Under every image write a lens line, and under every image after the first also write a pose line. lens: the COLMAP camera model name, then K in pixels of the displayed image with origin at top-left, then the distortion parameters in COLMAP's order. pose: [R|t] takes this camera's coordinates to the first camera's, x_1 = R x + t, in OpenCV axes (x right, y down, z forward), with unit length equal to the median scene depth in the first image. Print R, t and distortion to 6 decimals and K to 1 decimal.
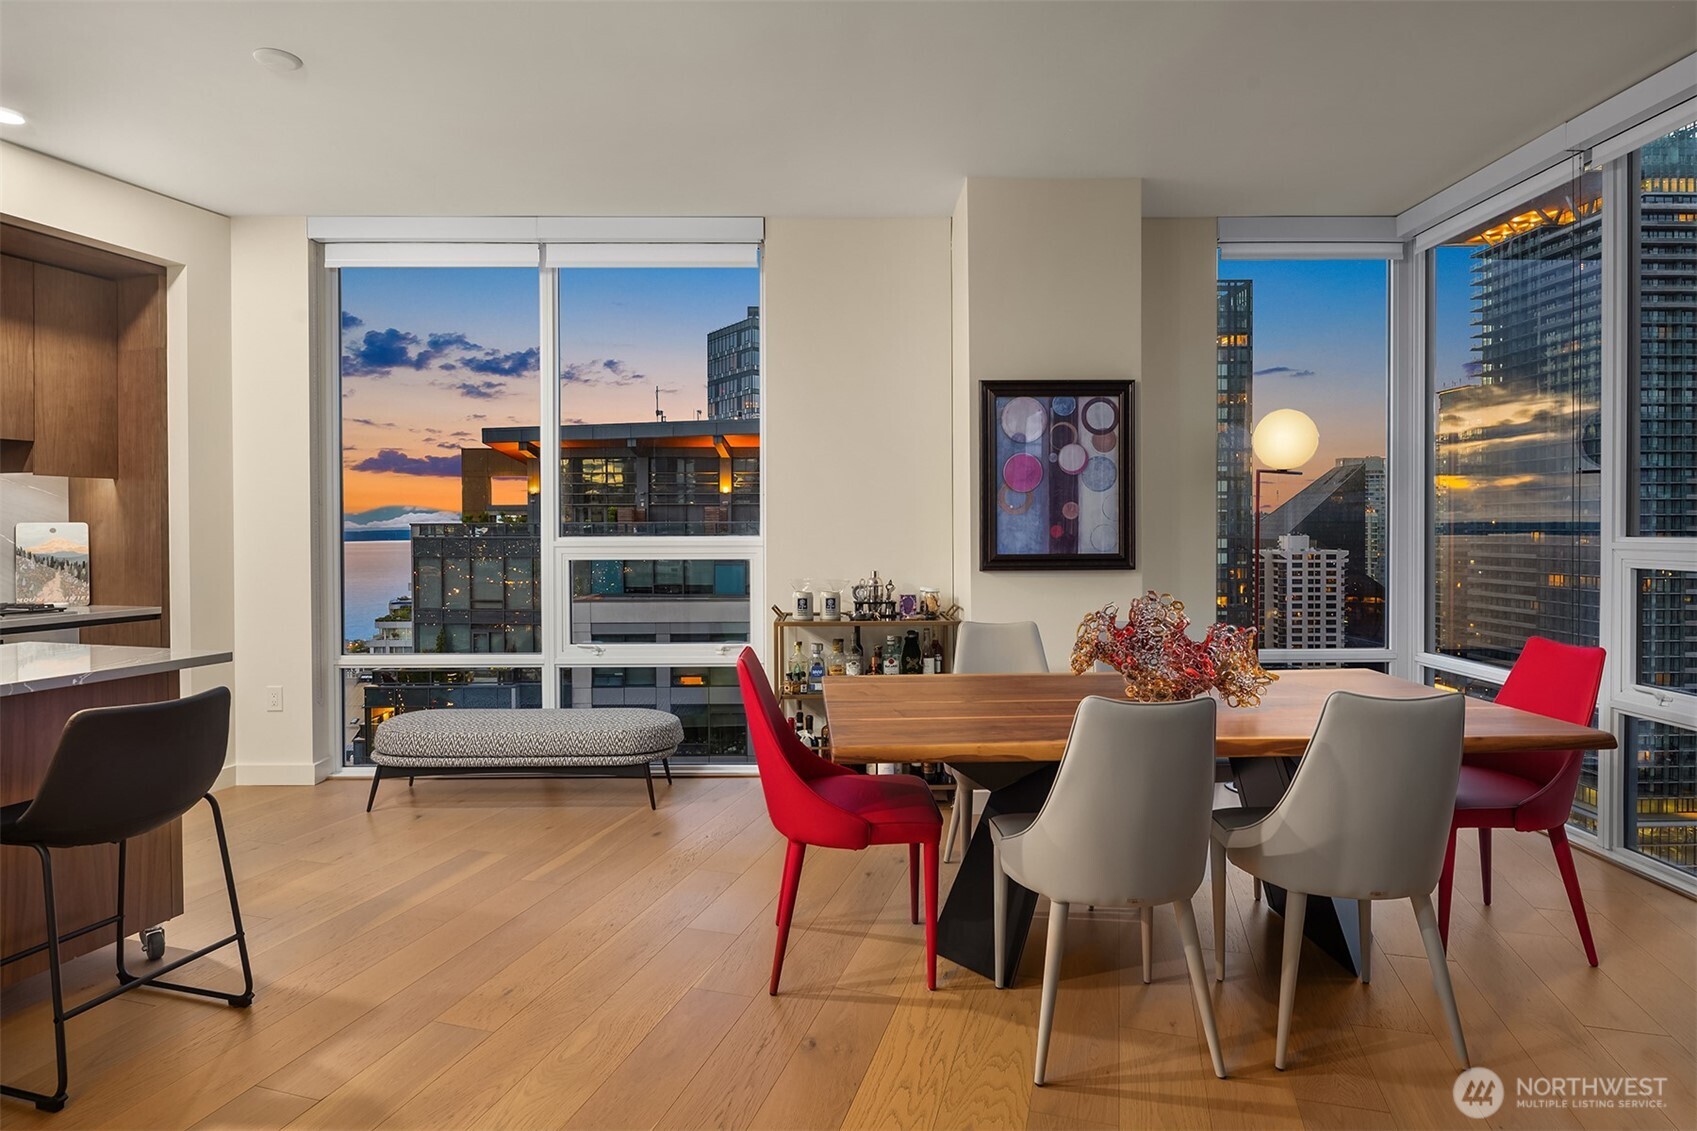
lens RADIAL K [[914.4, 0, 842.2], [0, 914.4, 534.1], [0, 0, 1]] dist [0.002628, -0.007582]
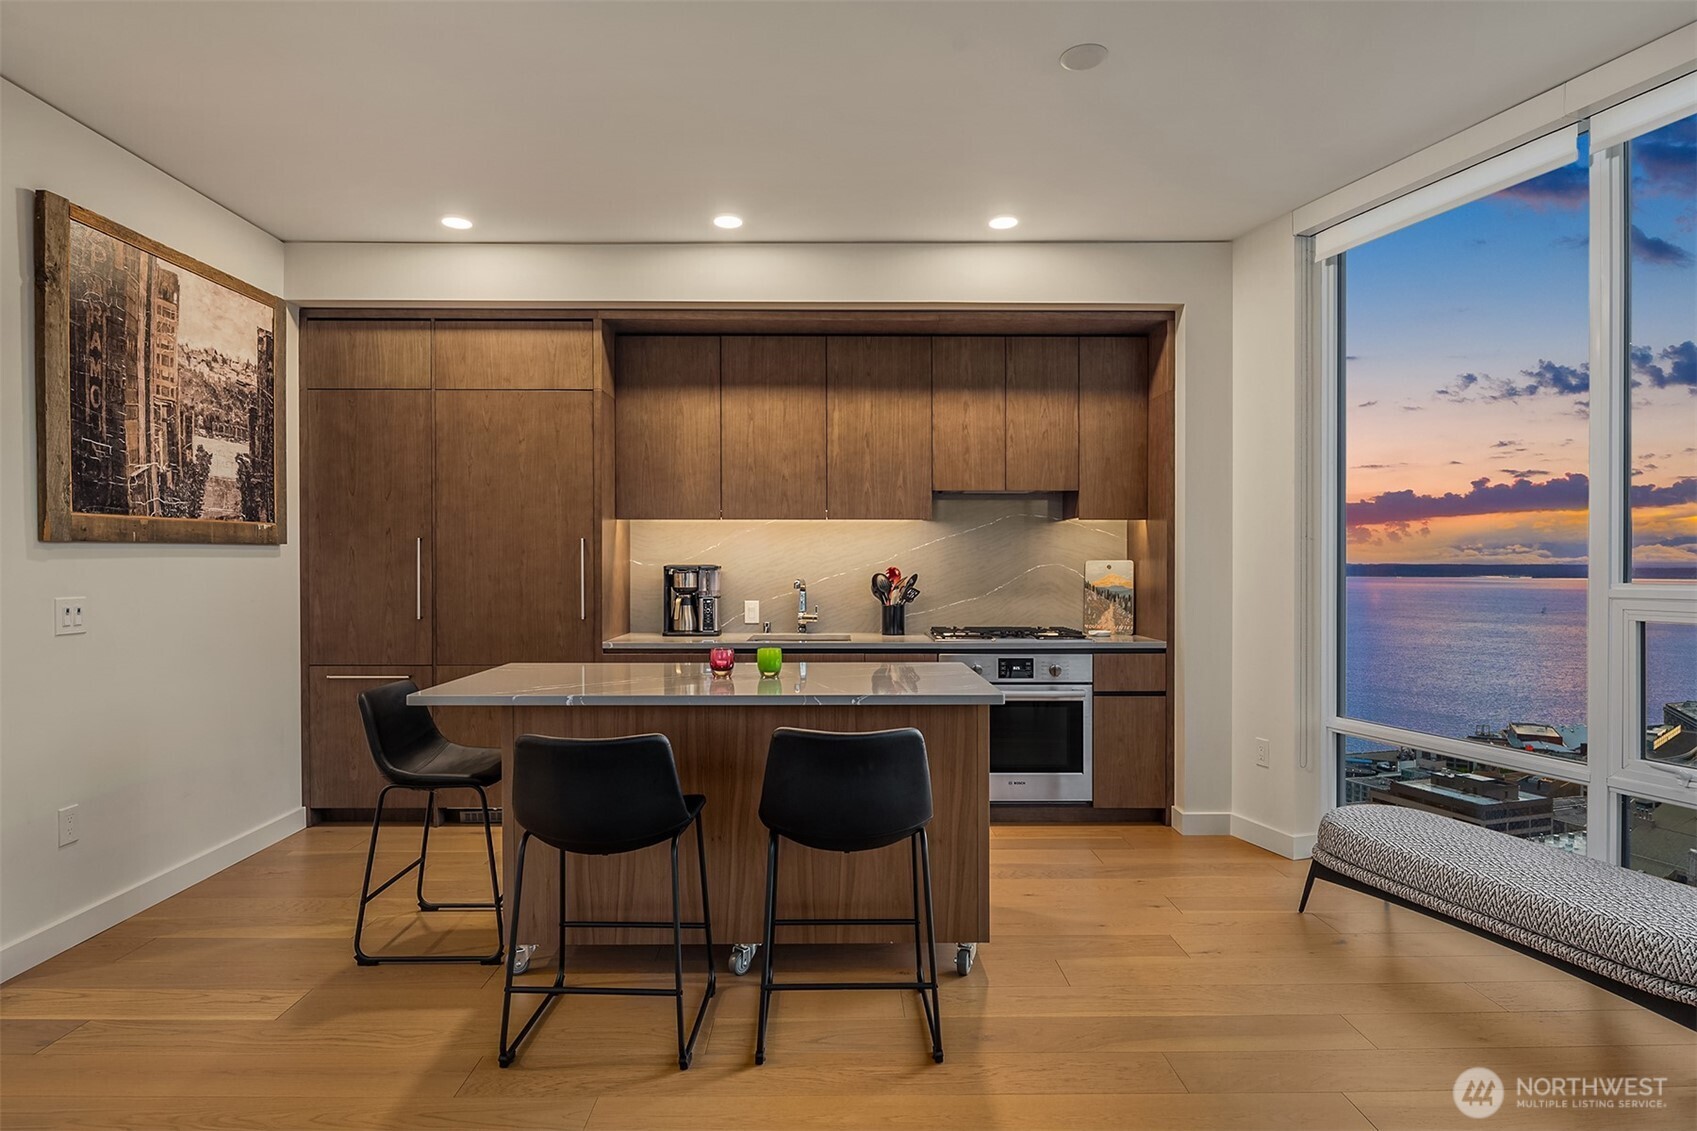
lens RADIAL K [[914.4, 0, 846.9], [0, 914.4, 572.0], [0, 0, 1]] dist [0.002628, -0.007582]
pose [[0.295759, 0.010613, -0.955204, 0.137307], [-0.005930, 0.999939, 0.009274, -0.006574], [0.955244, 0.002921, 0.295804, 0.353123]]
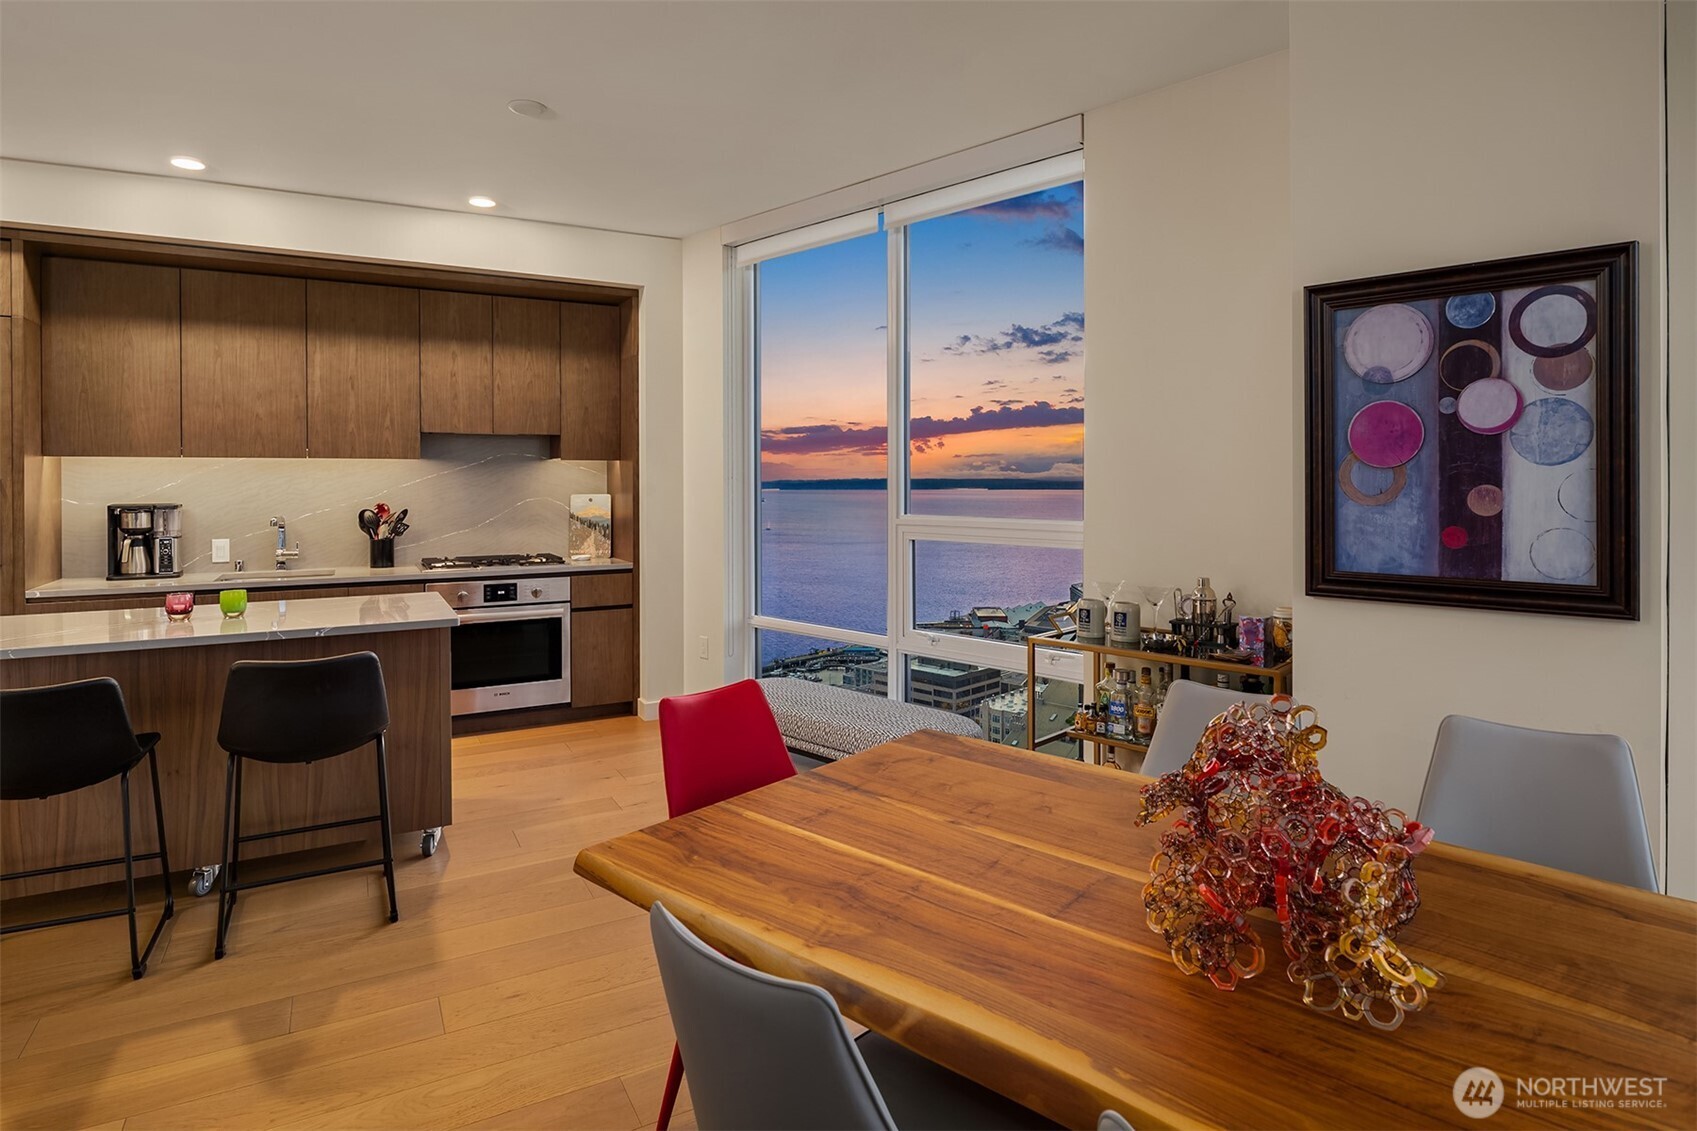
lens RADIAL K [[914.4, 0, 847.2], [0, 914.4, 482.6], [0, 0, 1]] dist [0.002628, -0.007582]
pose [[0.707966, 0.004443, -0.706233, 0.347804], [-0.003250, 0.999990, 0.003033, -0.035088], [0.706239, 0.000148, 0.707973, 0.327019]]
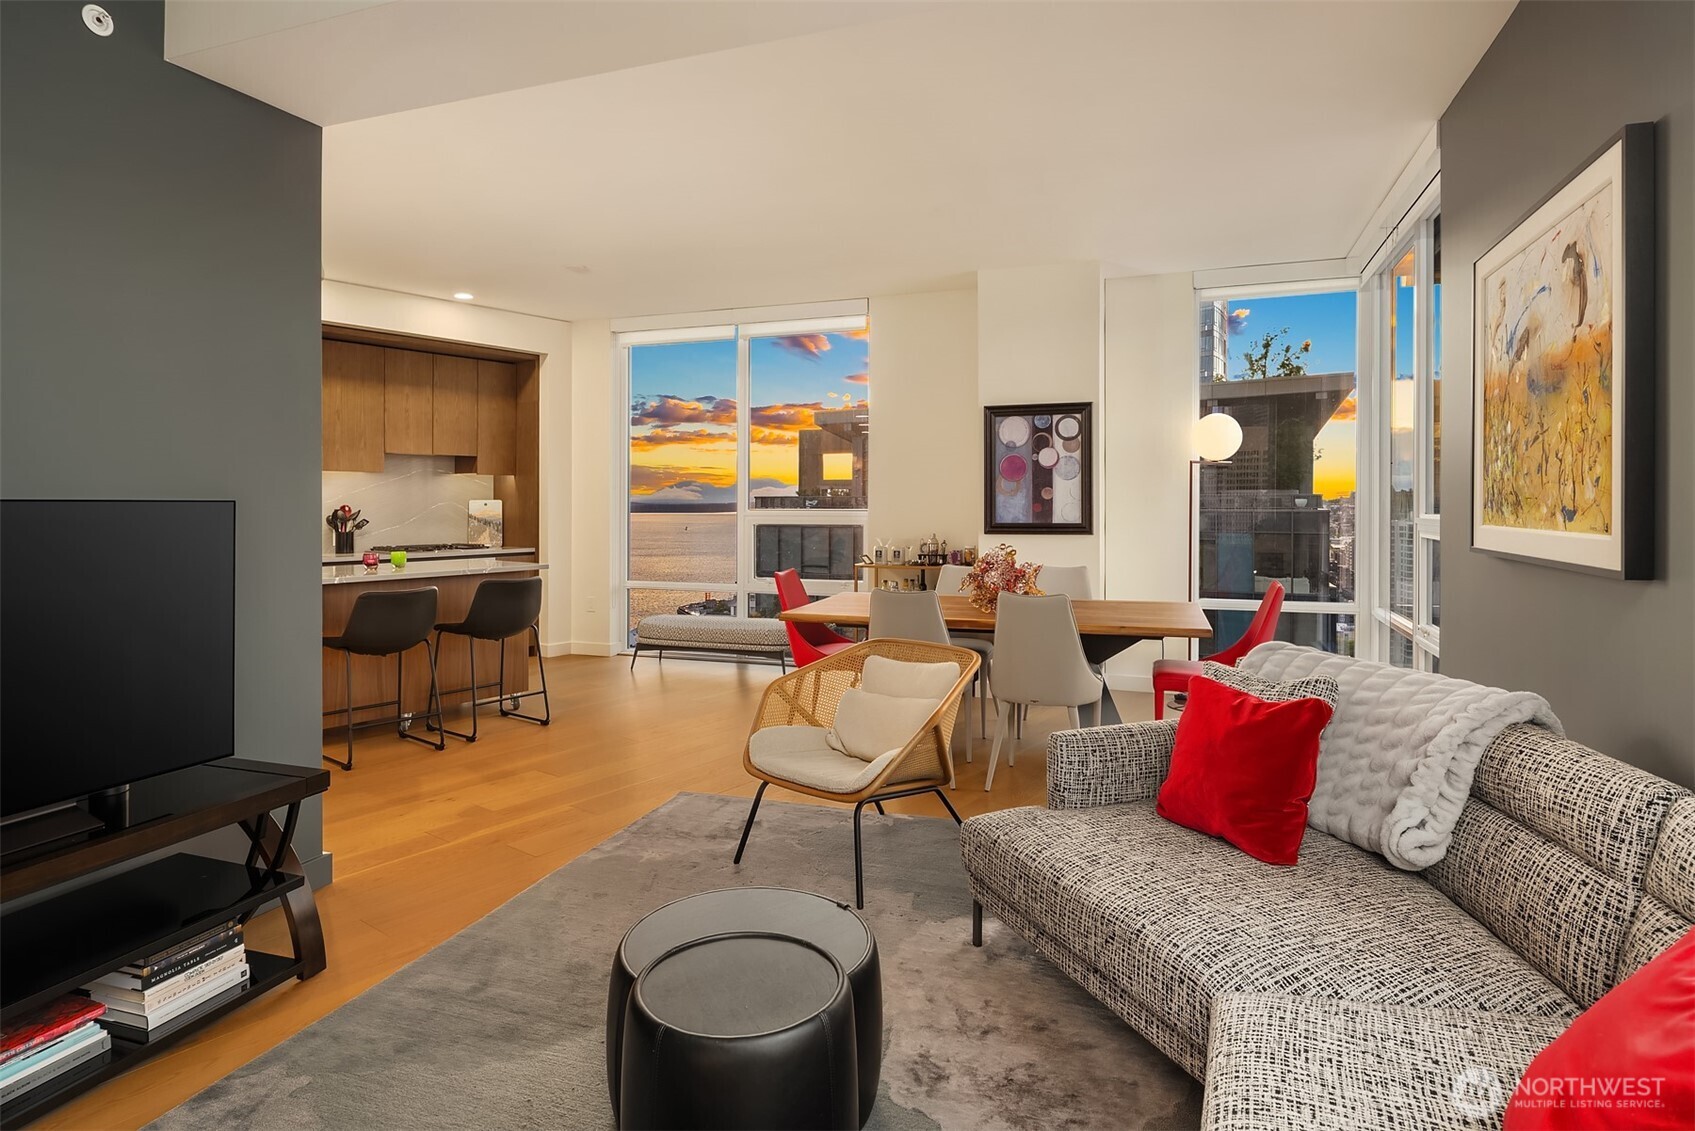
lens RADIAL K [[913.4, 0, 839.7], [0, 913.4, 495.1], [0, 0, 1]] dist [0.002628, -0.007582]
pose [[0.935963, -0.000172, -0.352099, 0.429515], [-0.004470, 0.999913, -0.012370, -0.003395], [0.352070, 0.013152, 0.935881, -0.447857]]
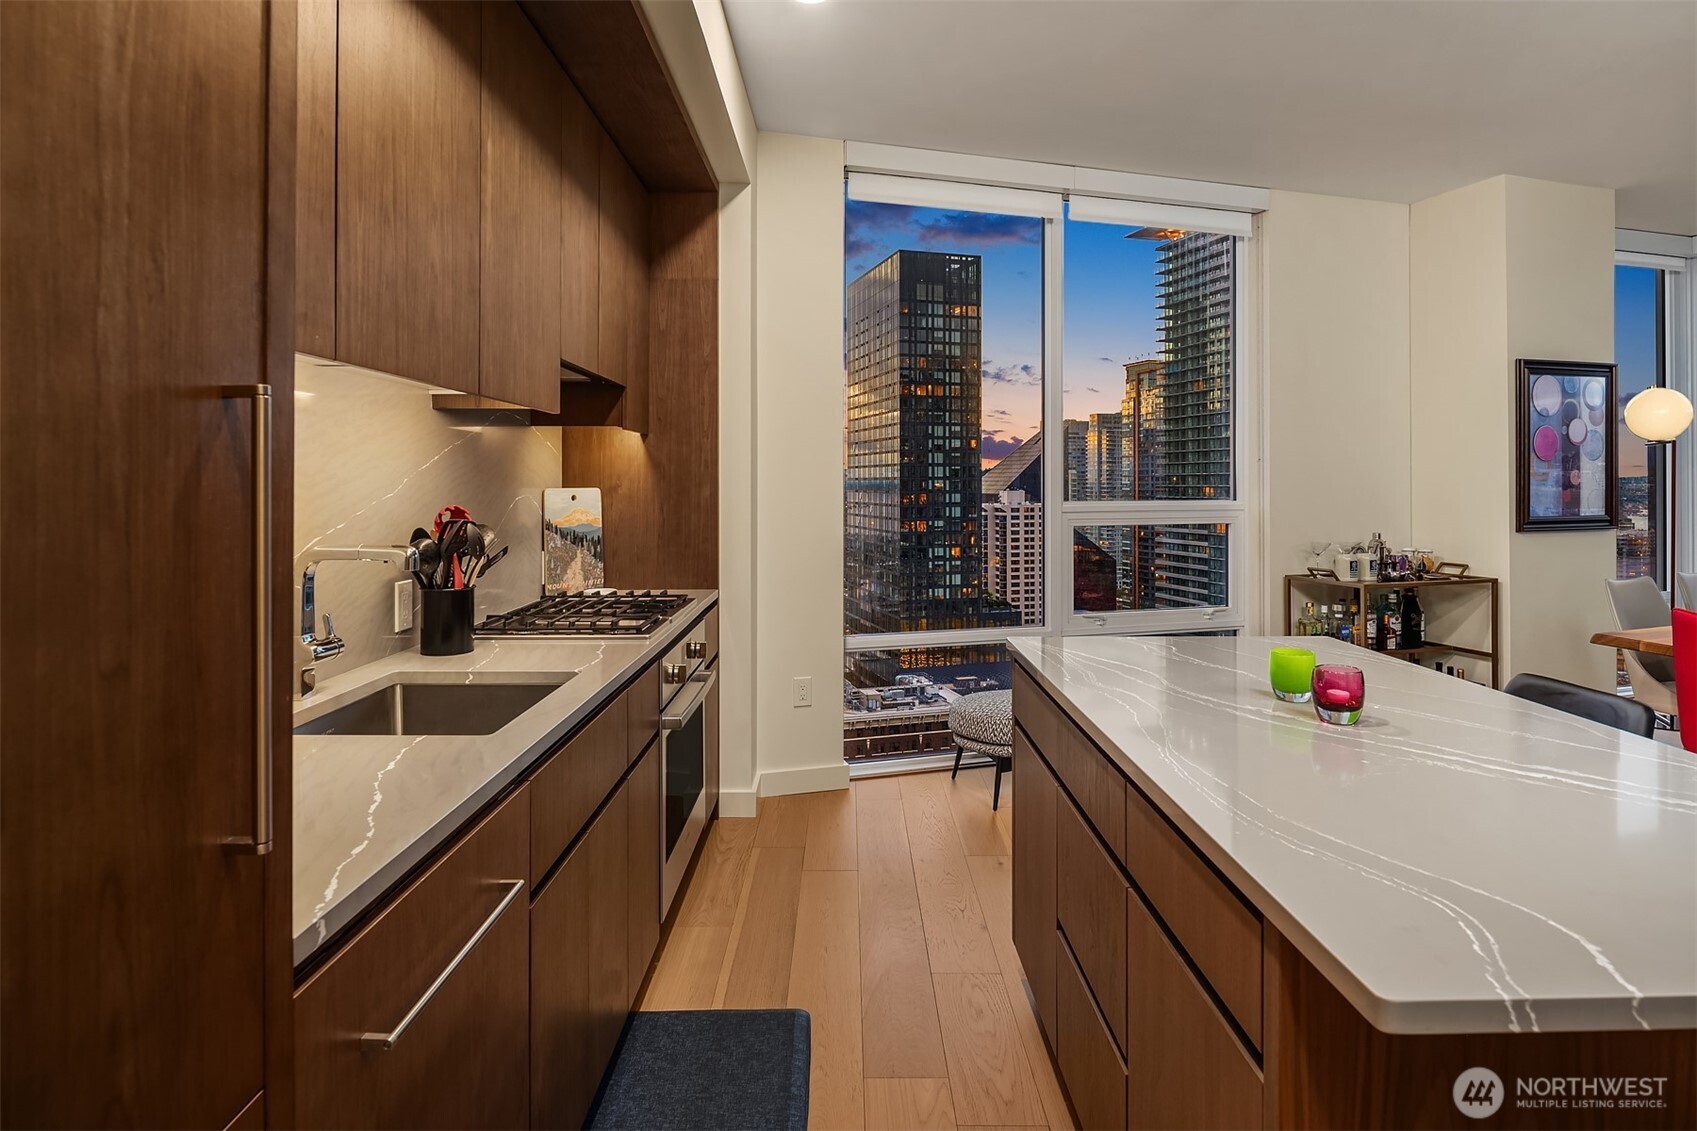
lens RADIAL K [[914.4, 0, 855.7], [0, 914.4, 479.1], [0, 0, 1]] dist [0.002628, -0.007582]
pose [[0.959015, 0.002139, 0.283348, -0.872828], [0.001112, 0.999935, -0.011309, -0.011125], [-0.283354, 0.011160, 0.958950, 0.165792]]
